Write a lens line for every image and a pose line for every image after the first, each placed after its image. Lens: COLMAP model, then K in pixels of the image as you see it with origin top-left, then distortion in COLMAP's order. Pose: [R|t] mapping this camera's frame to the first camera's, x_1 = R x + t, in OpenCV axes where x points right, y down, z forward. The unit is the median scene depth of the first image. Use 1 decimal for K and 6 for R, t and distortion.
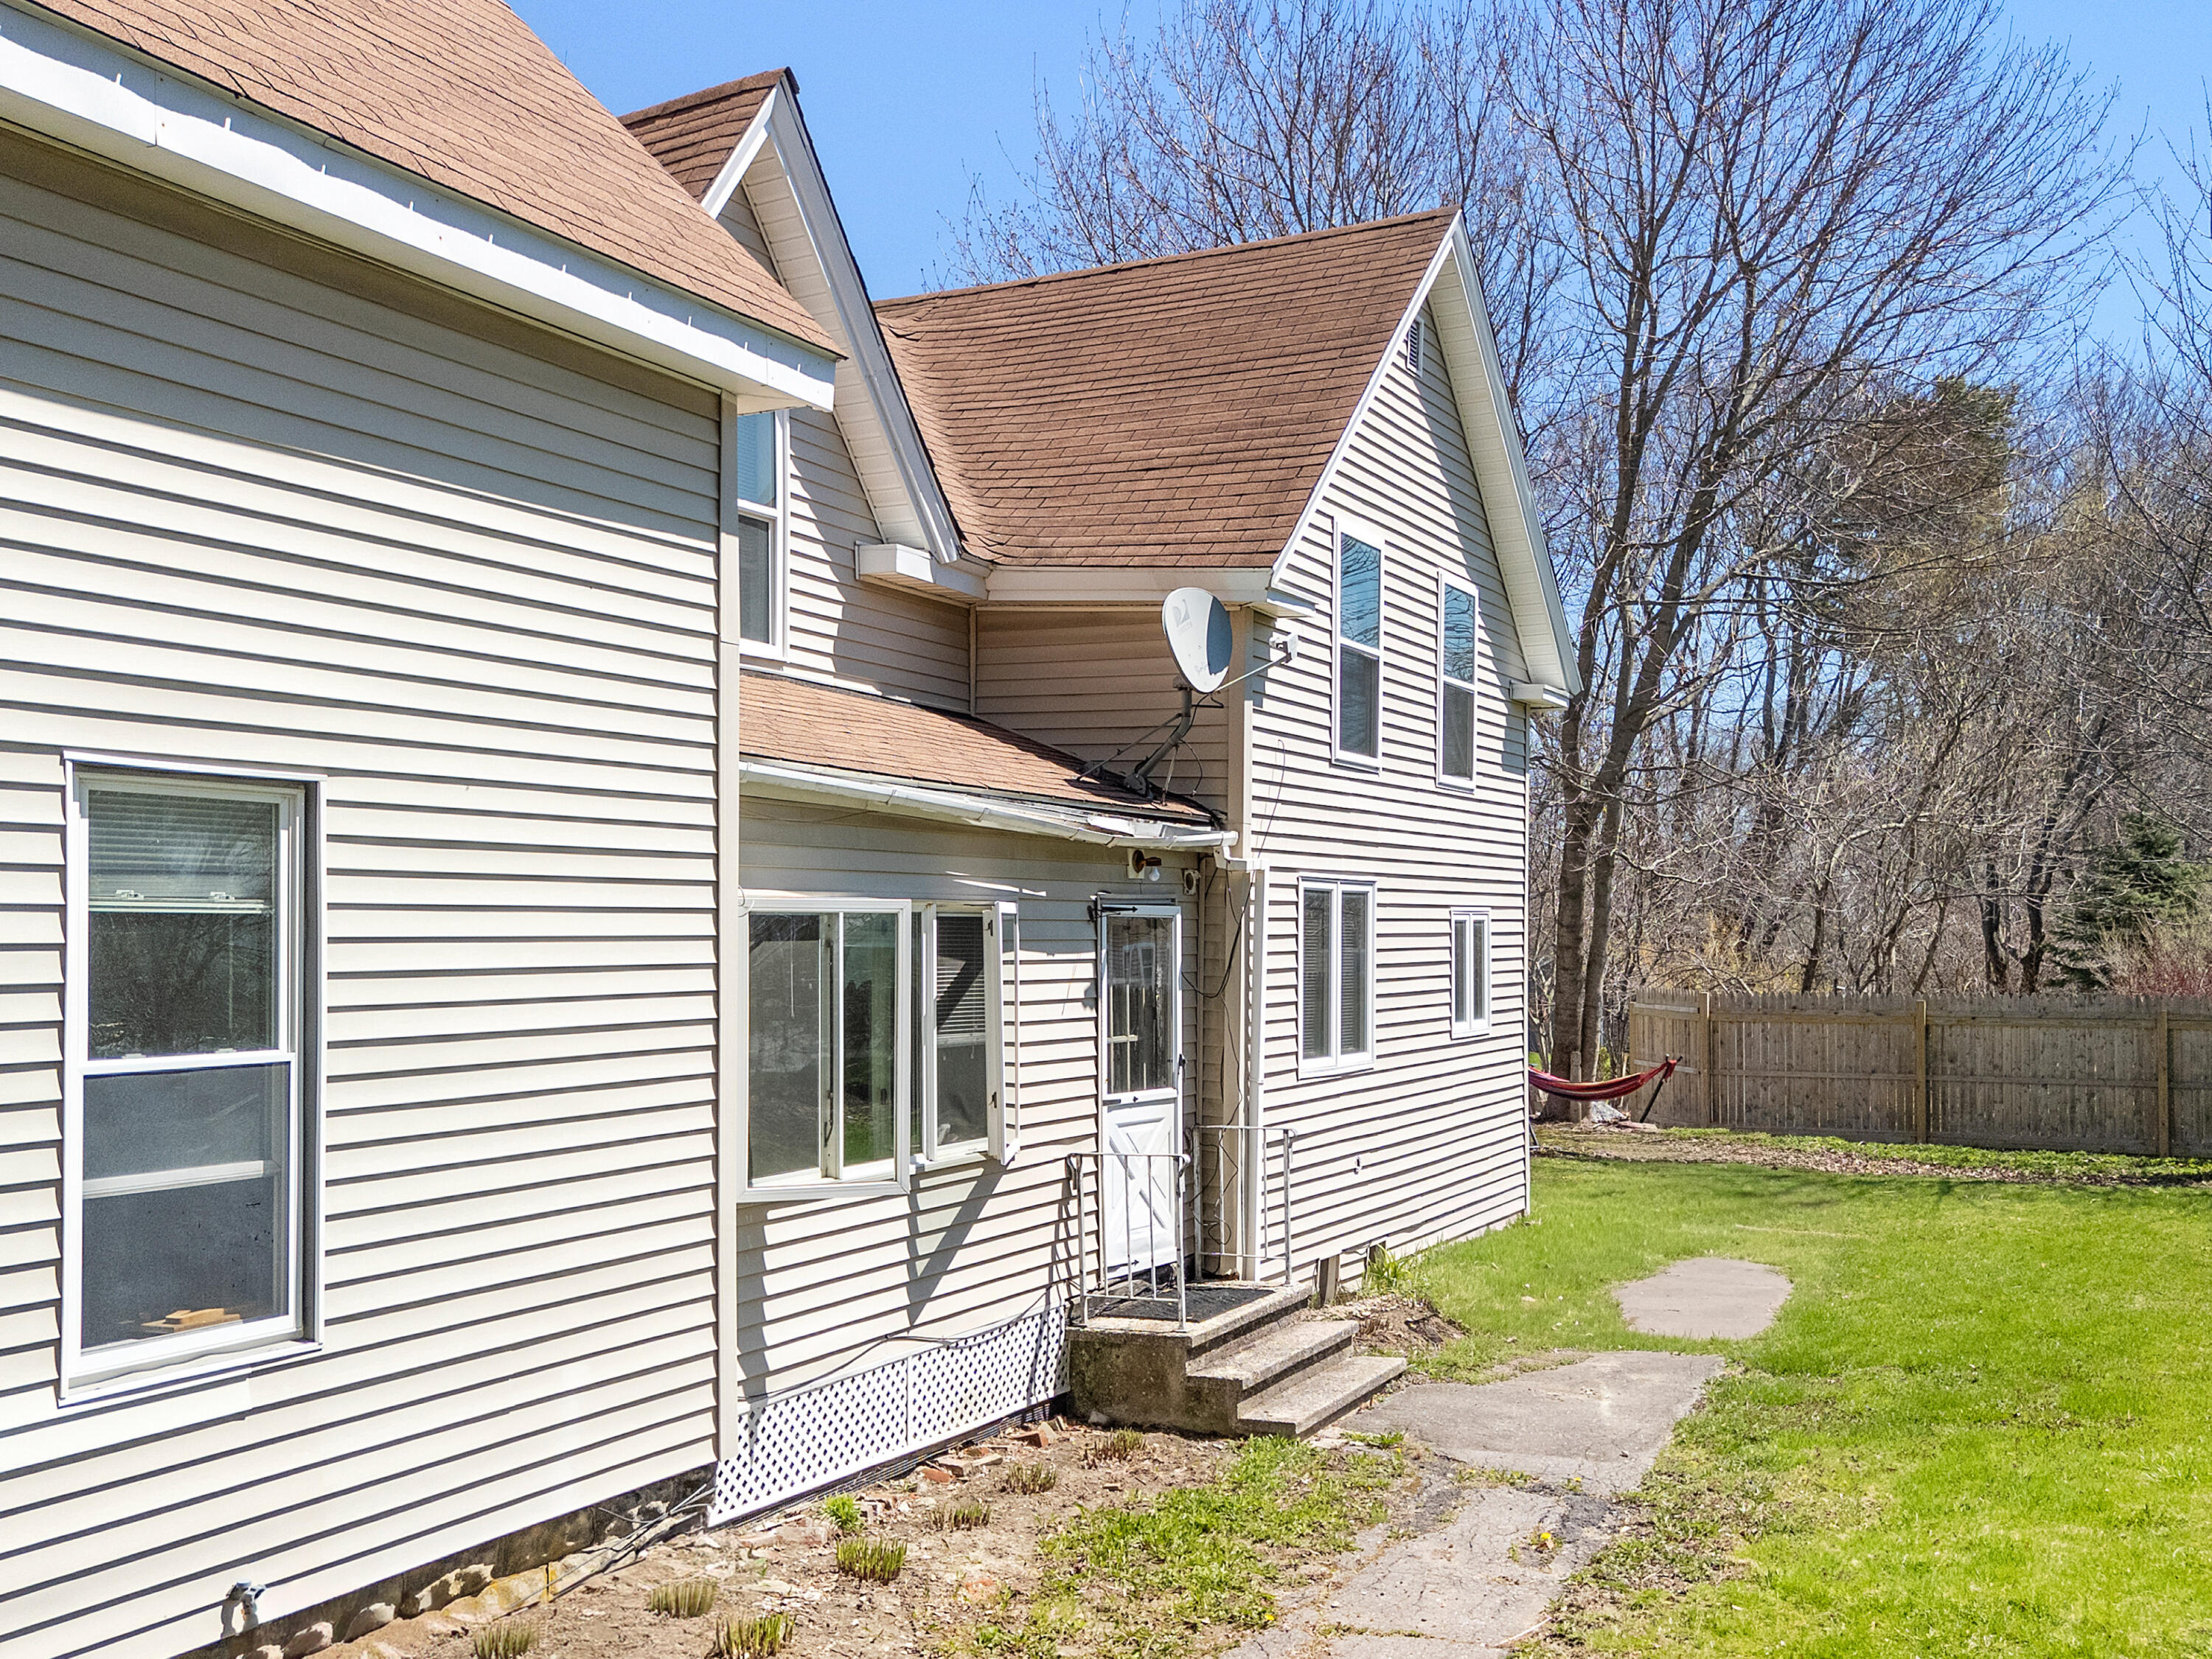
lens RADIAL K [[1994.6, 0, 1154.9], [0, 1994.6, 883.8], [0, 0, 1]] dist [0.141541, -0.020474]
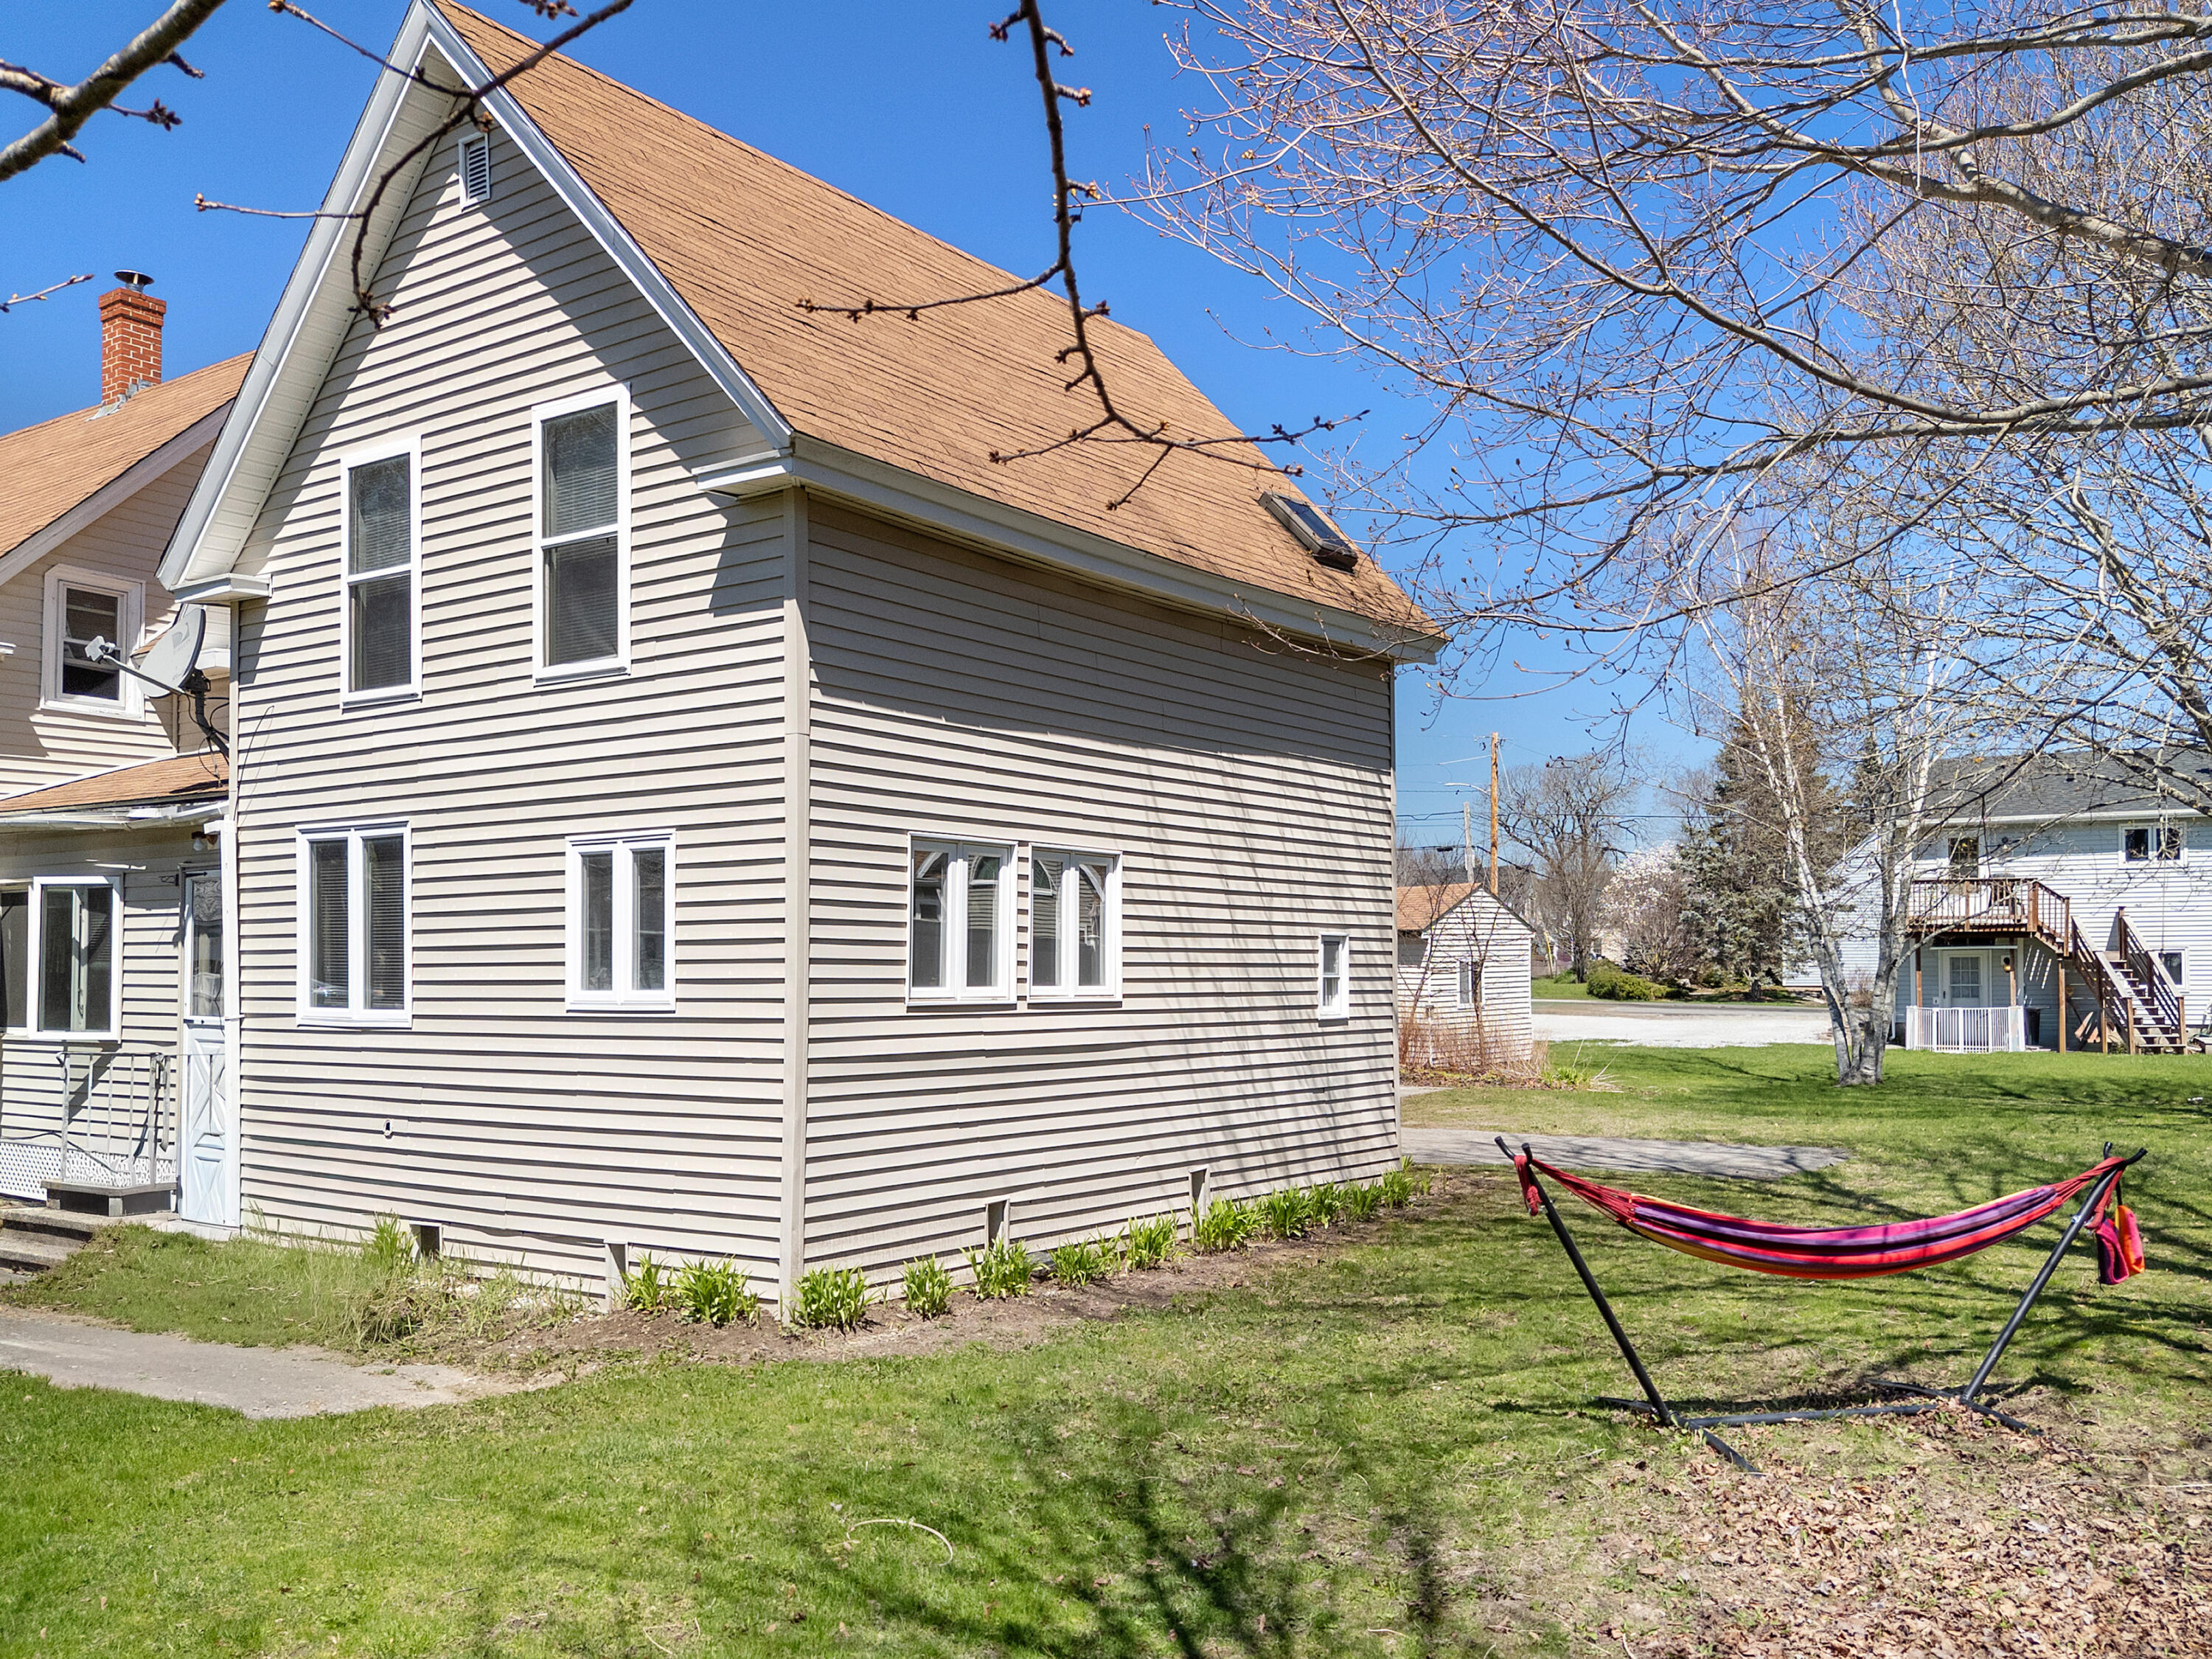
lens RADIAL K [[1775.1, 0, 1151.5], [0, 1775.1, 938.0], [0, 0, 1]] dist [0.059255, -0.031552]
pose [[-0.123481, -0.022341, -0.992095, 1.054546], [0.021122, 0.999461, -0.025136, 0.095718], [0.992122, -0.024059, -0.122943, 1.735598]]
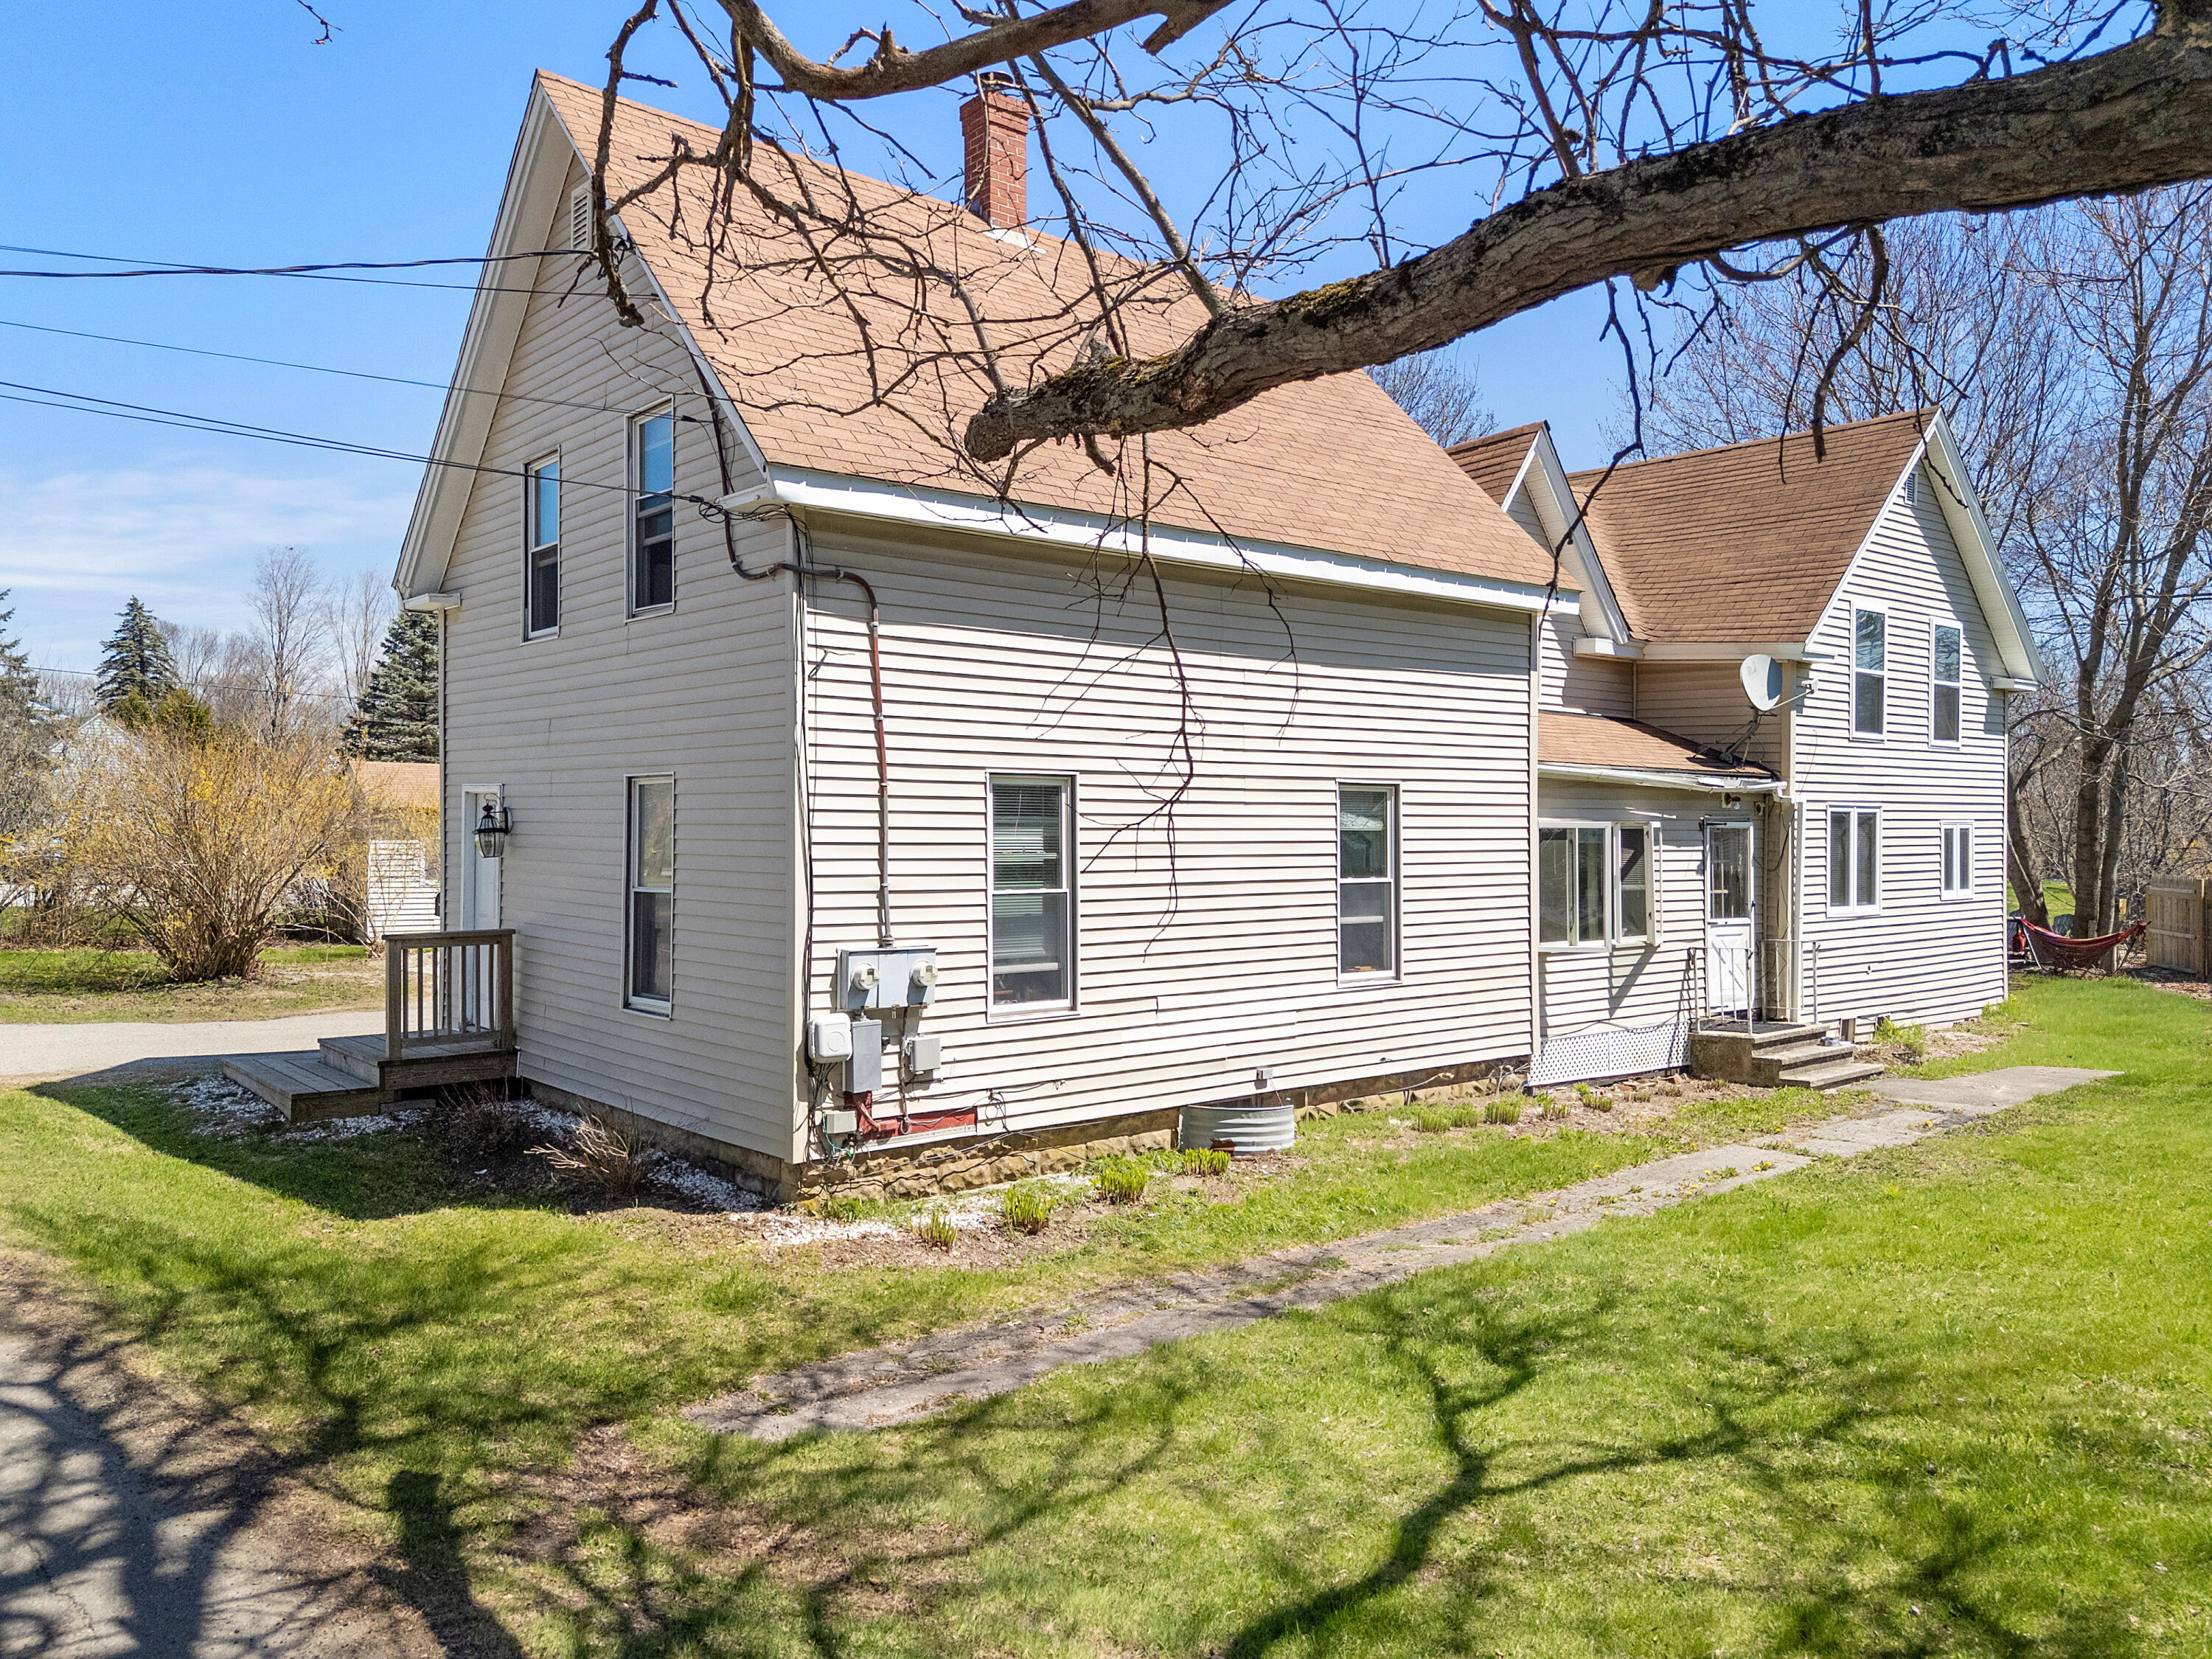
lens RADIAL K [[1625.0, 0, 1094.6], [0, 1625.0, 815.5], [0, 0, 1]] dist [0.027286, -0.005955]
pose [[0.920130, -0.002430, -0.391605, 0.045789], [0.008455, 0.999871, 0.013662, -0.022112], [0.391521, -0.015882, 0.920032, -0.681617]]
